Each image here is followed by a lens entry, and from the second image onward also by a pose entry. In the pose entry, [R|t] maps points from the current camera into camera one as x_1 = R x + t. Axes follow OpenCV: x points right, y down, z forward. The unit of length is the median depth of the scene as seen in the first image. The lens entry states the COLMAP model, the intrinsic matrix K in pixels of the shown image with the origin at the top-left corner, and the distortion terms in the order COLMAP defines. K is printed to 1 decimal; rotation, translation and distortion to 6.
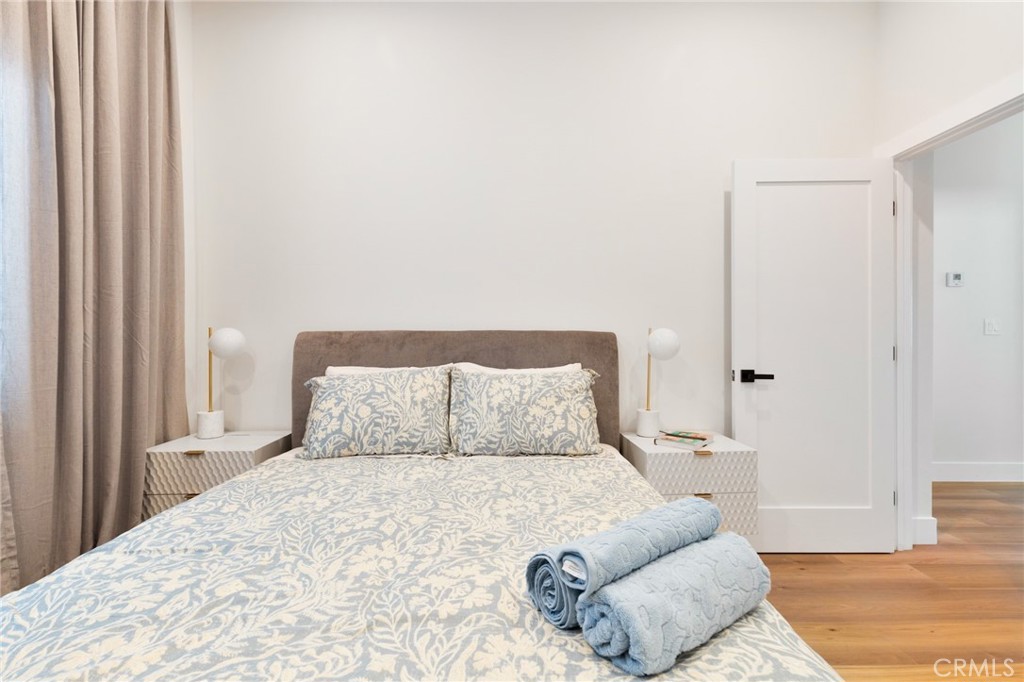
lens RADIAL K [[456.7, 0, 512.0], [0, 456.7, 341.0], [0, 0, 1]] dist [0.013454, -0.005244]
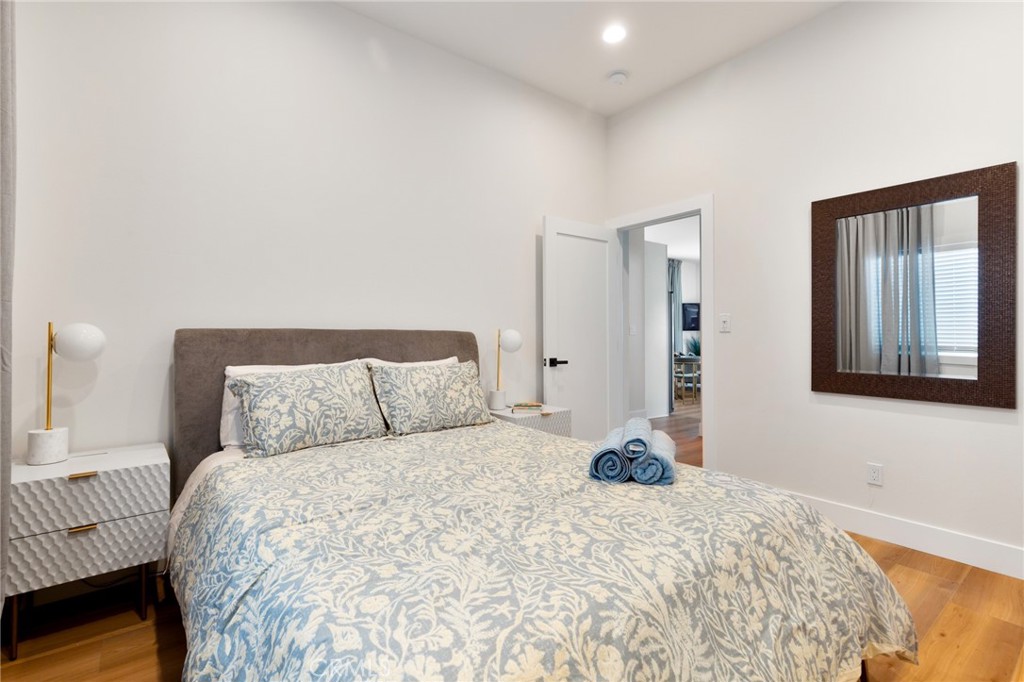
lens RADIAL K [[456.7, 0, 512.0], [0, 456.7, 341.0], [0, 0, 1]] dist [0.013454, -0.005244]
pose [[0.796398, -0.003483, 0.604763, -0.592016], [0.001977, 0.999993, 0.003157, 0.002598], [-0.604770, -0.001318, 0.796399, -0.118277]]
